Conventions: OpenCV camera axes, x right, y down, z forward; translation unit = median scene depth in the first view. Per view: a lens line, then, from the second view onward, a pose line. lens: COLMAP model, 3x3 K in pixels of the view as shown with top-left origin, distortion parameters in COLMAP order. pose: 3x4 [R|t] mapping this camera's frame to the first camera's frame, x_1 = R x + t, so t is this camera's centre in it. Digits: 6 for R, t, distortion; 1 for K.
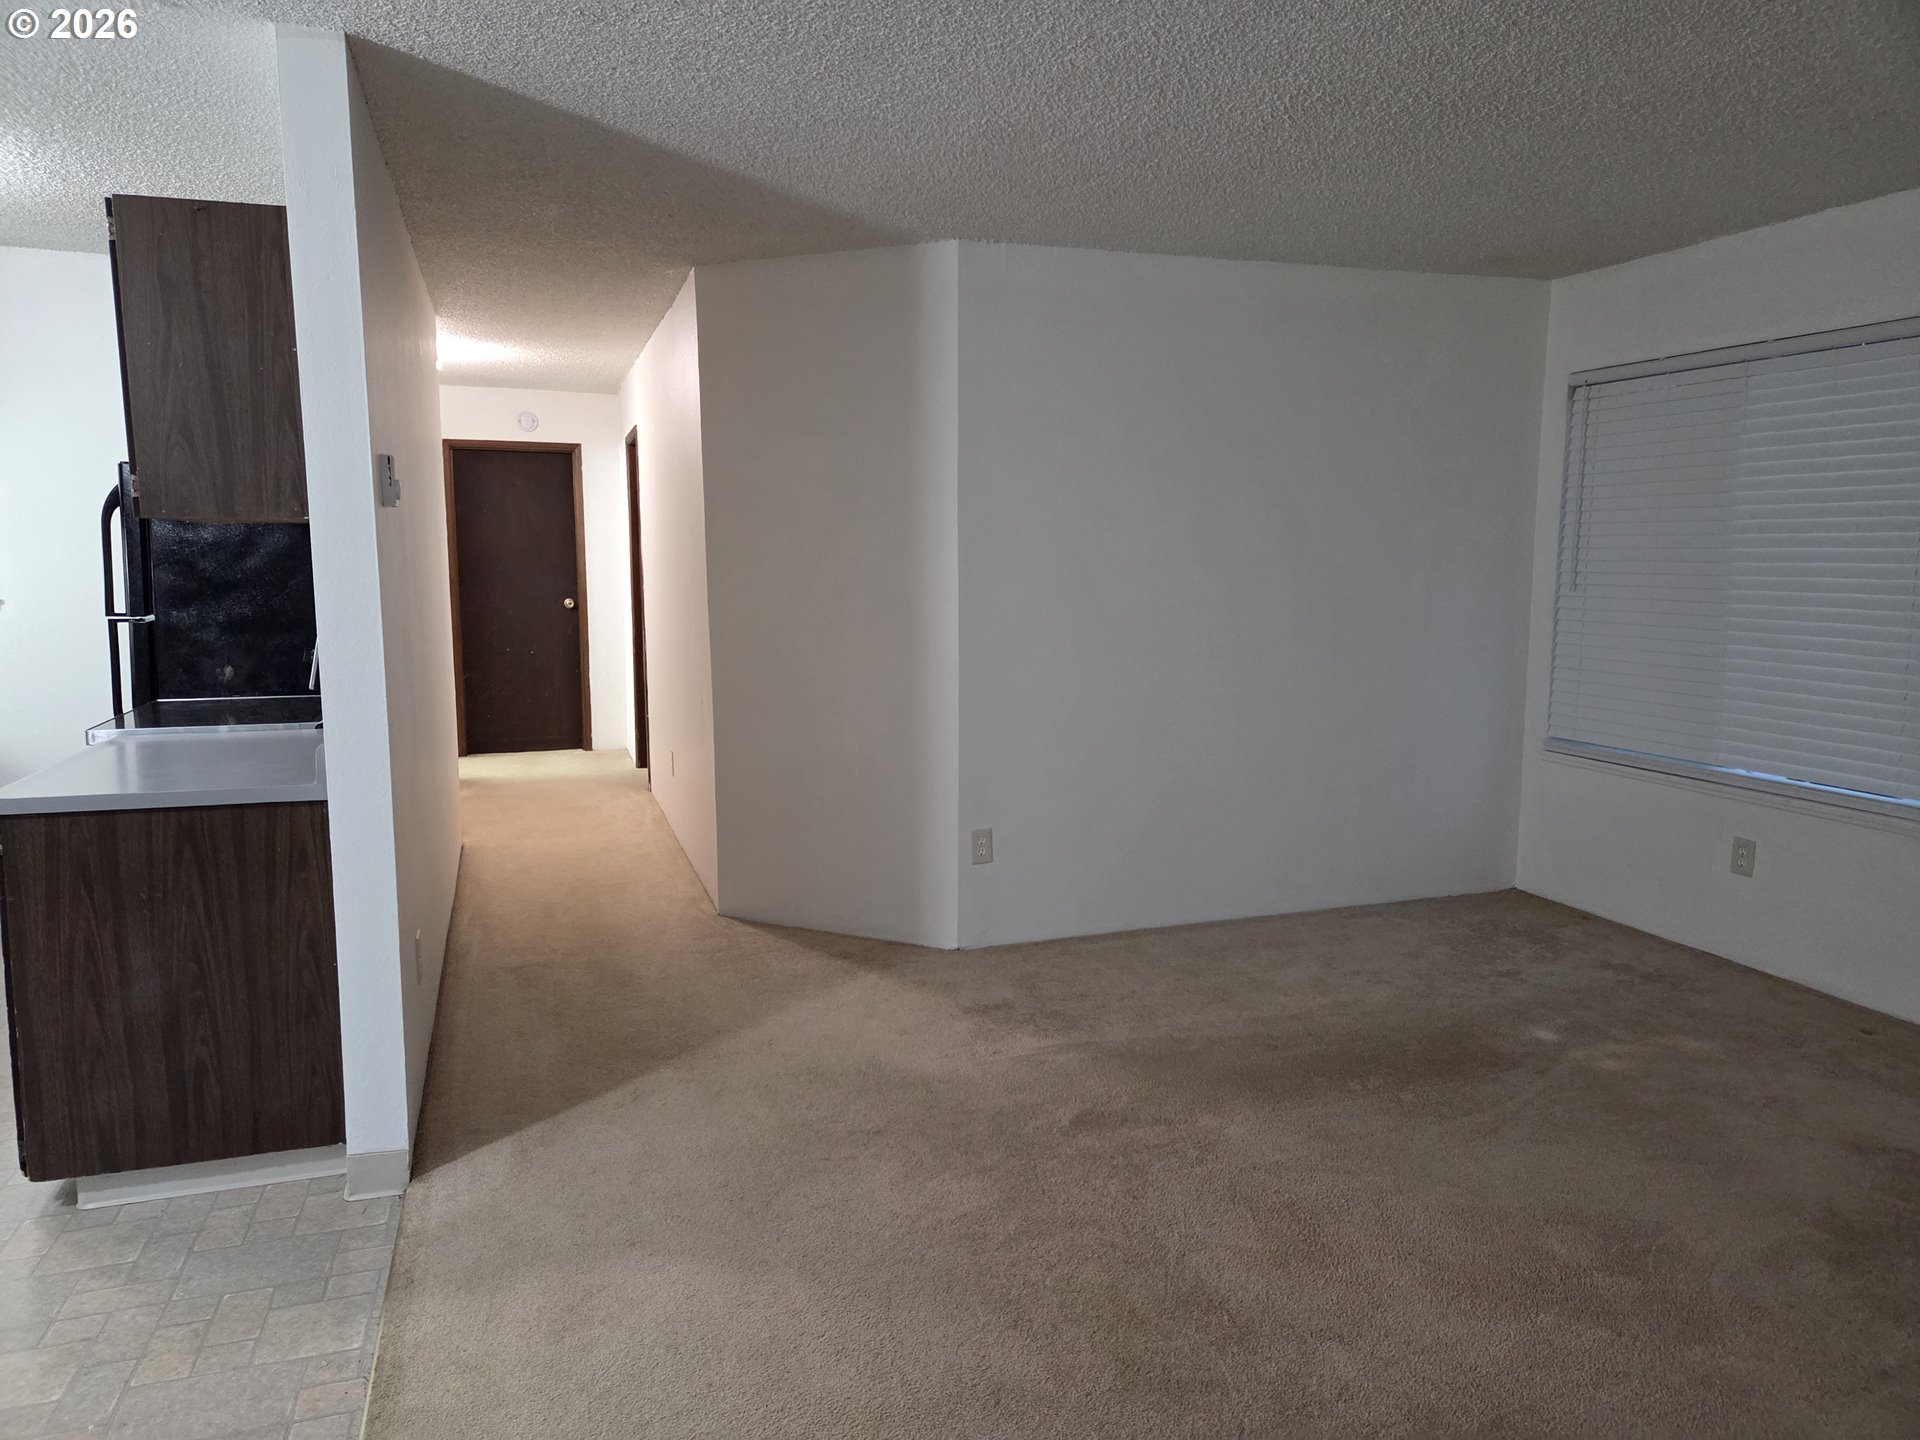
lens RADIAL K [[1276.6, 0, 964.7], [0, 1276.6, 708.2], [0, 0, 1]] dist [0.068447, -0.054907]
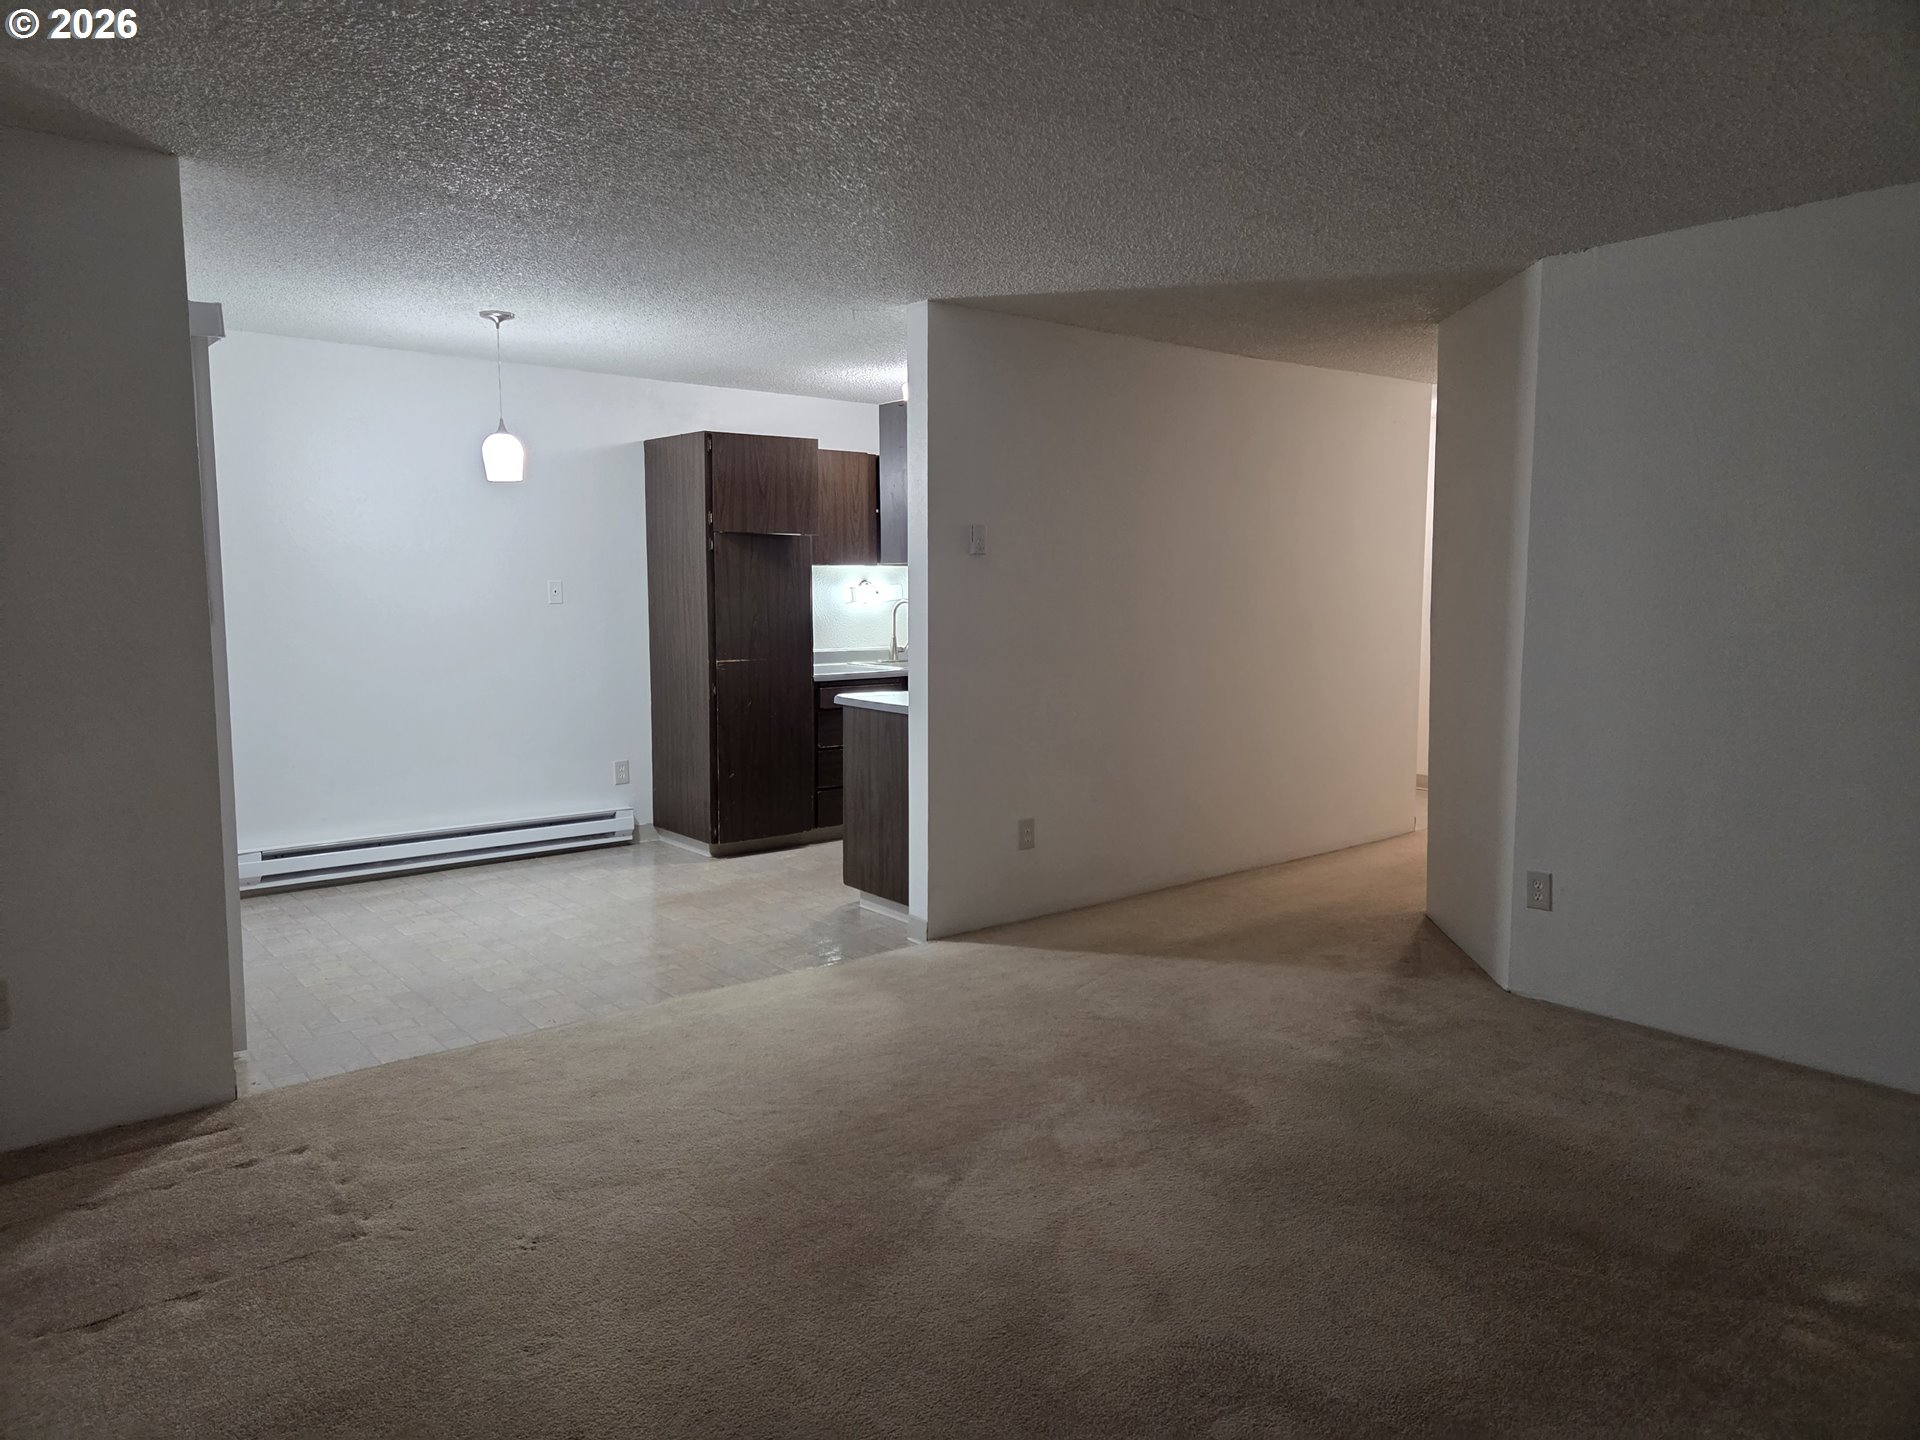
lens RADIAL K [[1276.6, 0, 964.2], [0, 1276.6, 715.5], [0, 0, 1]] dist [0.068447, -0.054907]
pose [[0.351008, 0.095809, -0.931458, 1.132750], [-0.116126, 0.991526, 0.058227, -0.040202], [0.929144, 0.087729, 0.359160, 0.391423]]
